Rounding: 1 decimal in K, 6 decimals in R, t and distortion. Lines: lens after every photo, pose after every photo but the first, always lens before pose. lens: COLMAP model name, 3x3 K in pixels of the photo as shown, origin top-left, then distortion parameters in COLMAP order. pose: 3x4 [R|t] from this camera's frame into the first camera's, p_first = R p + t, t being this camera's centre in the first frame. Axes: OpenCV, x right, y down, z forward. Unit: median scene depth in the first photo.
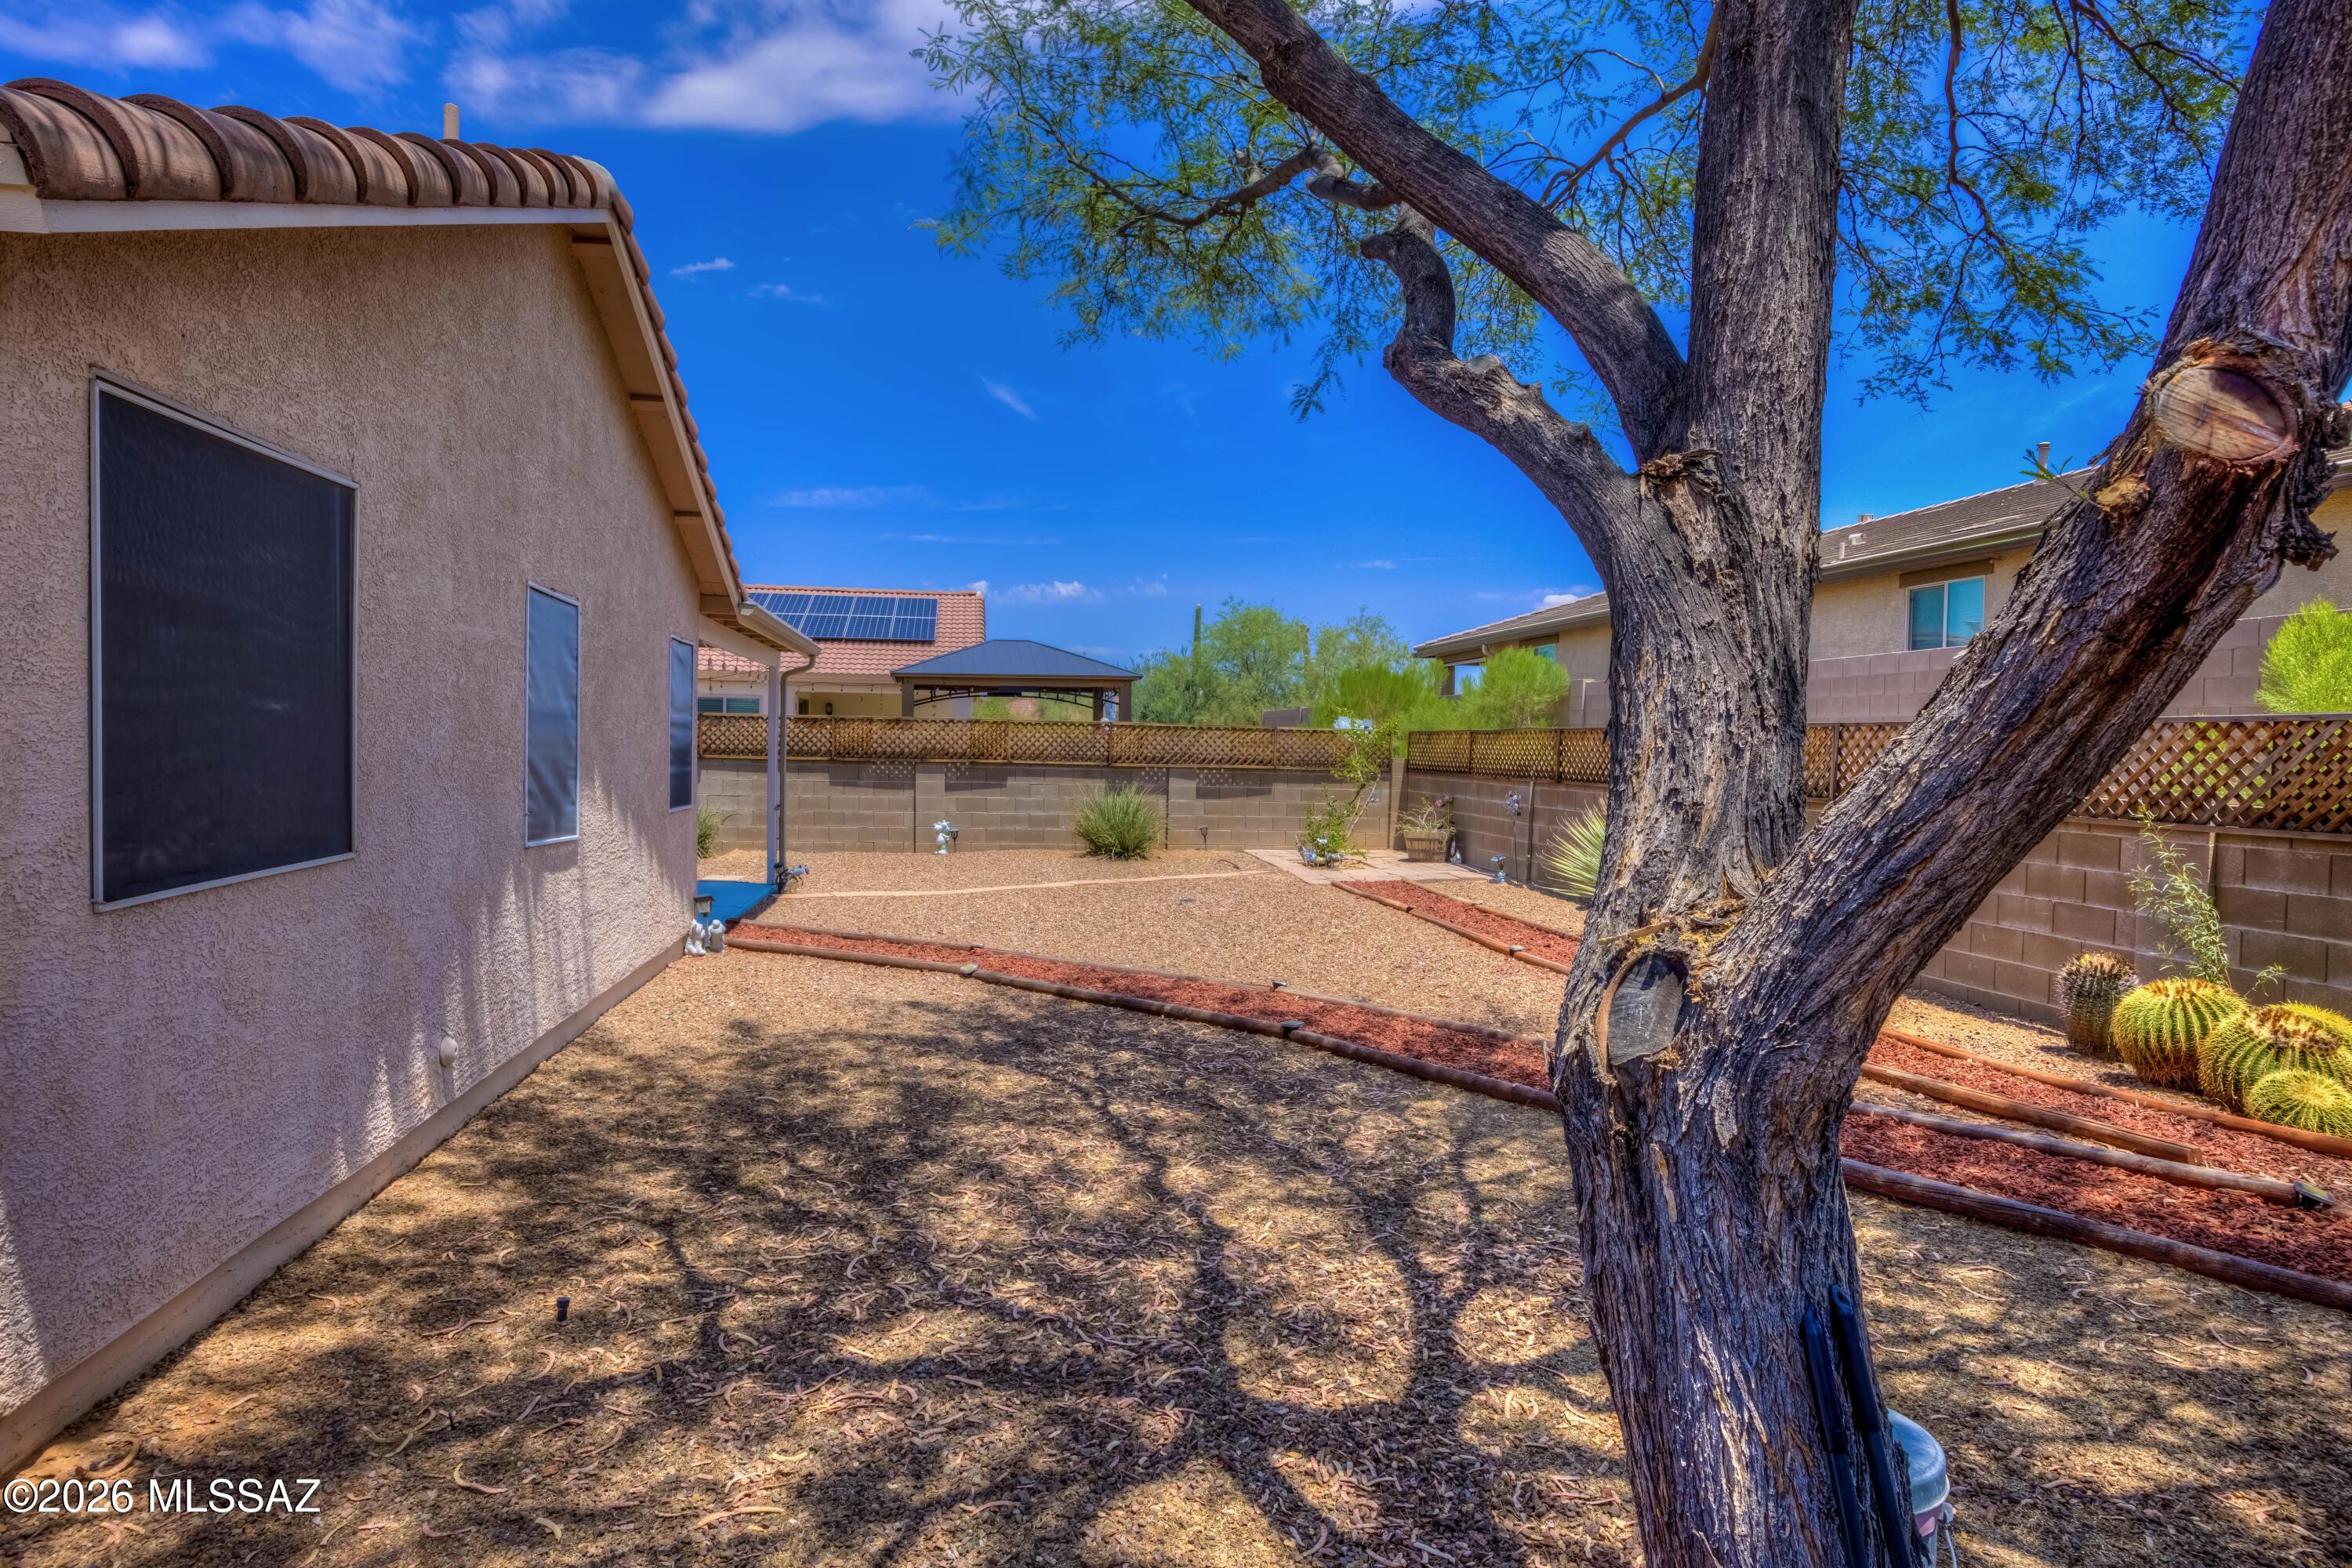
lens RADIAL K [[1220.7, 0, 1167.3], [0, 1220.7, 780.0], [0, 0, 1]] dist [-0.034884, 0.006916]
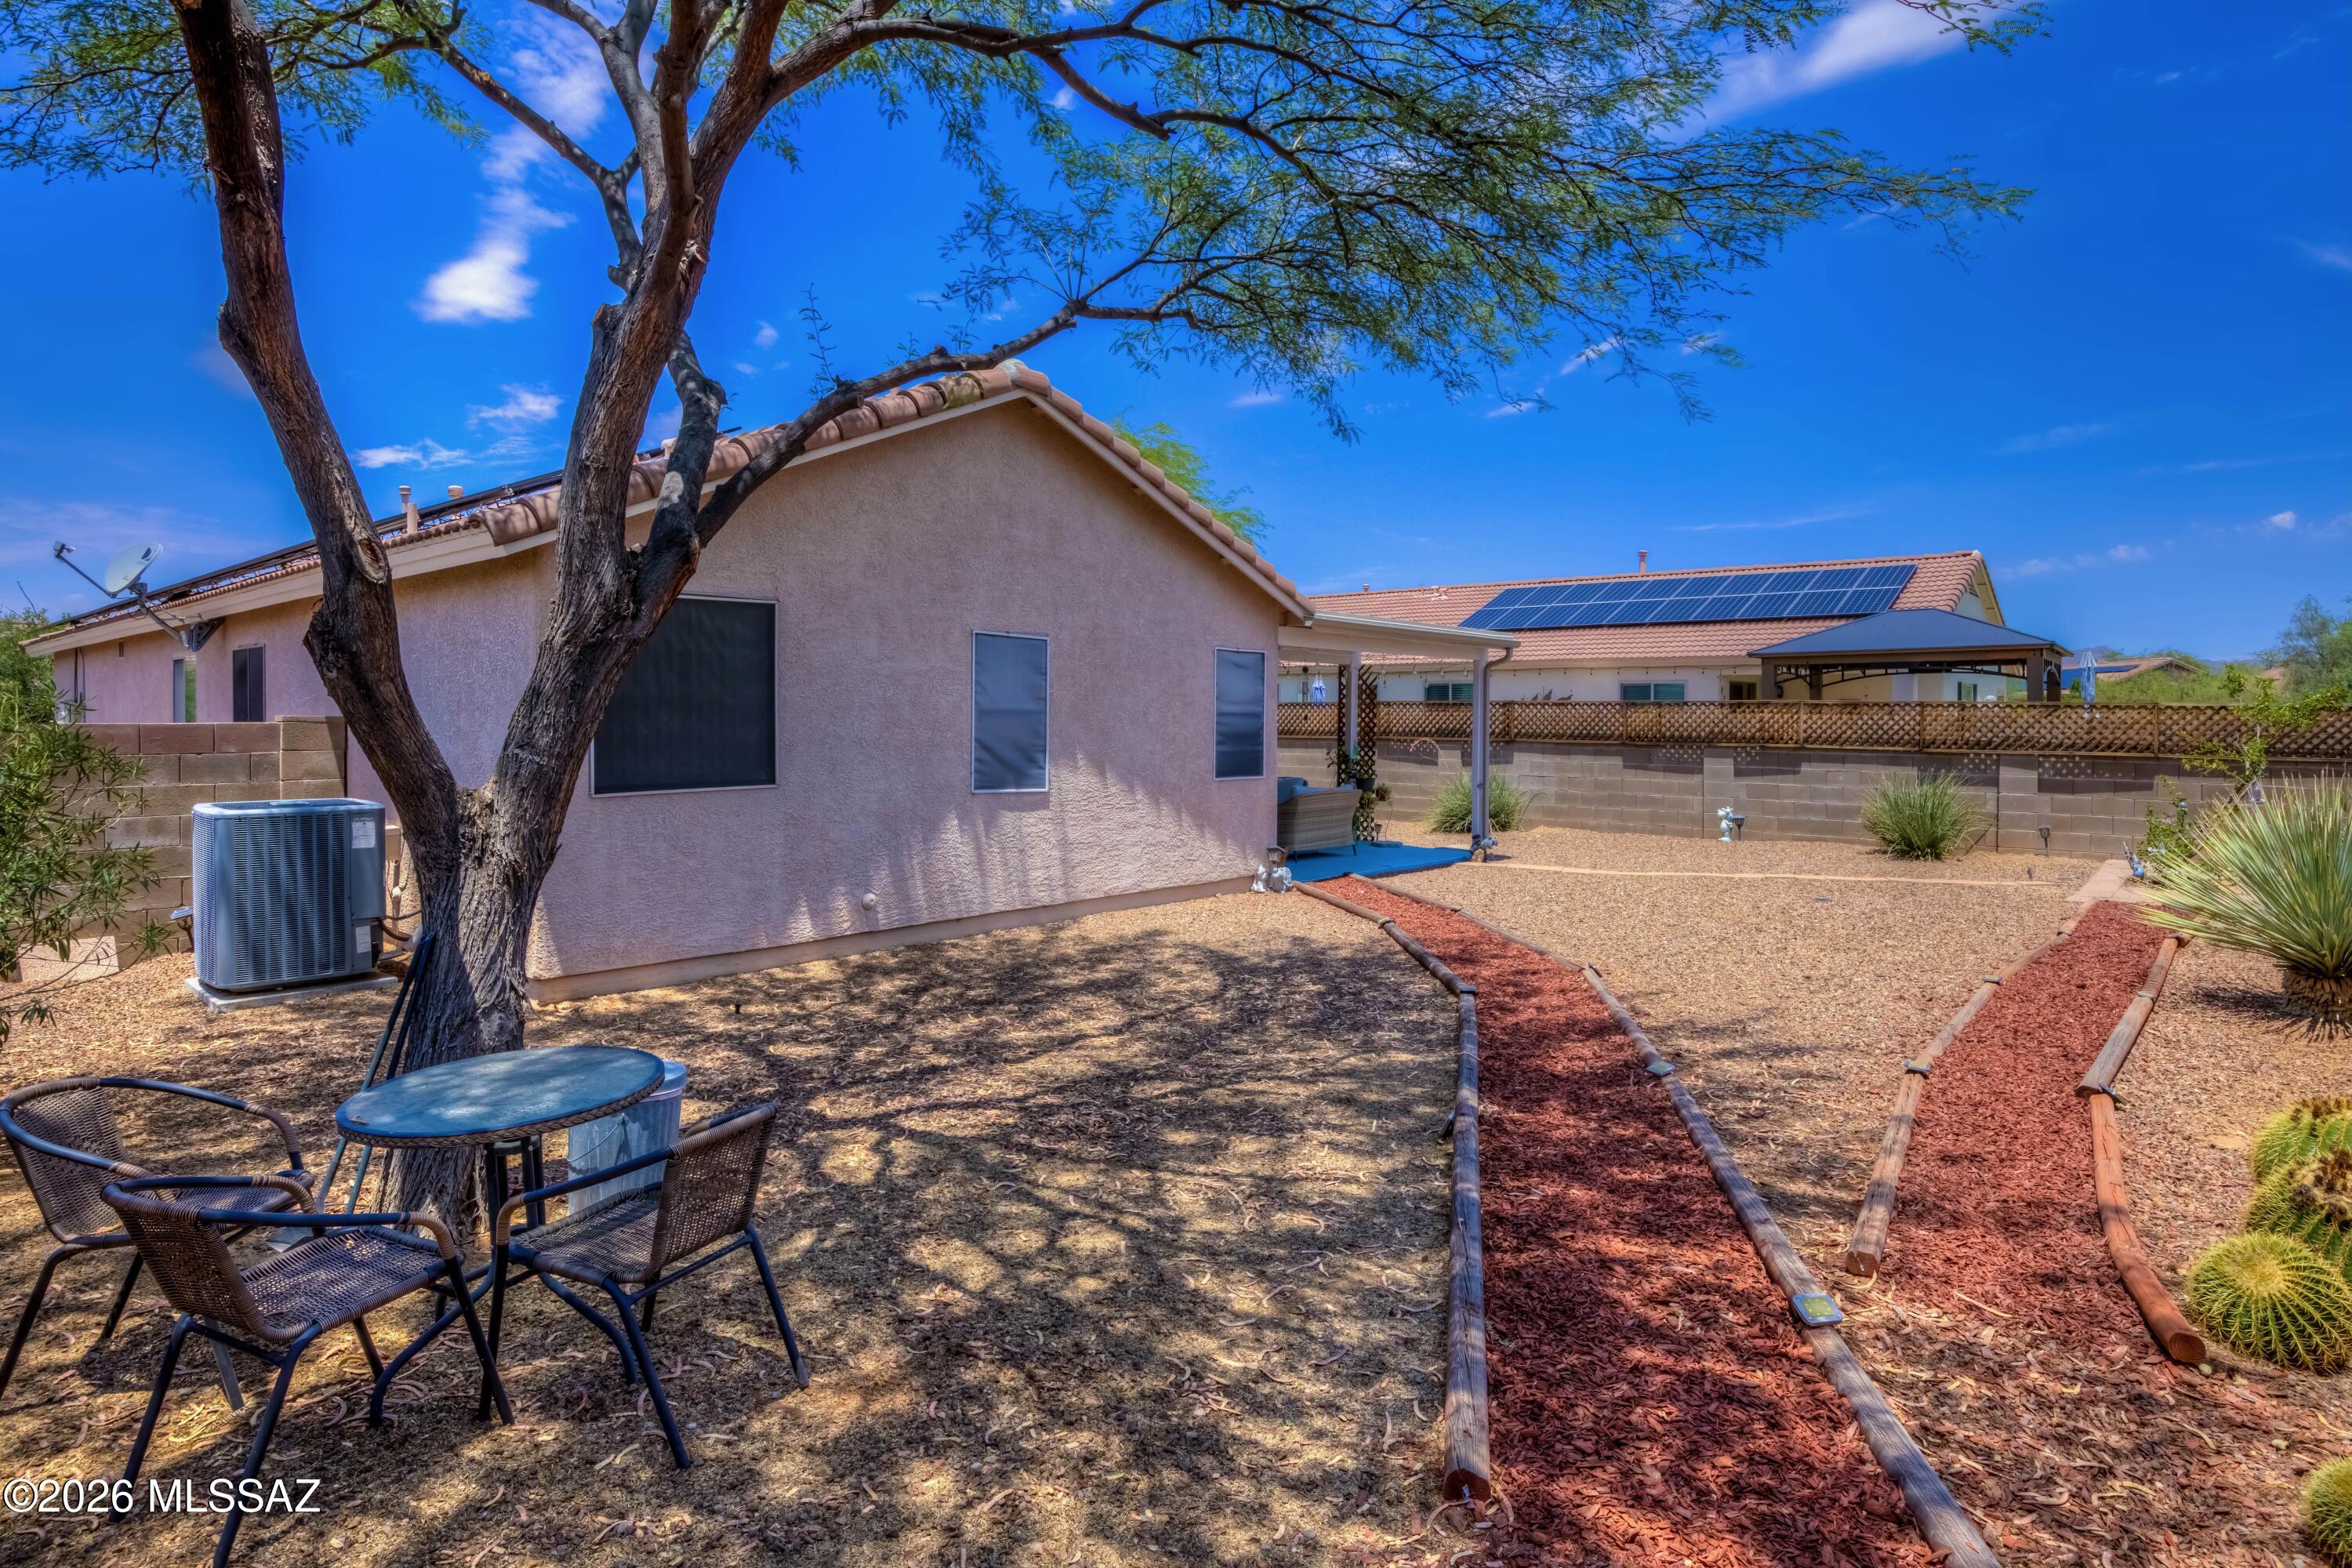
lens RADIAL K [[1220.7, 0, 1170.0], [0, 1220.7, 770.2], [0, 0, 1]] dist [-0.034884, 0.006916]
pose [[0.643929, 0.018542, -0.764861, 0.812688], [-0.015738, 0.999816, 0.010988, 0.001852], [0.764923, 0.004962, 0.644102, 0.122357]]
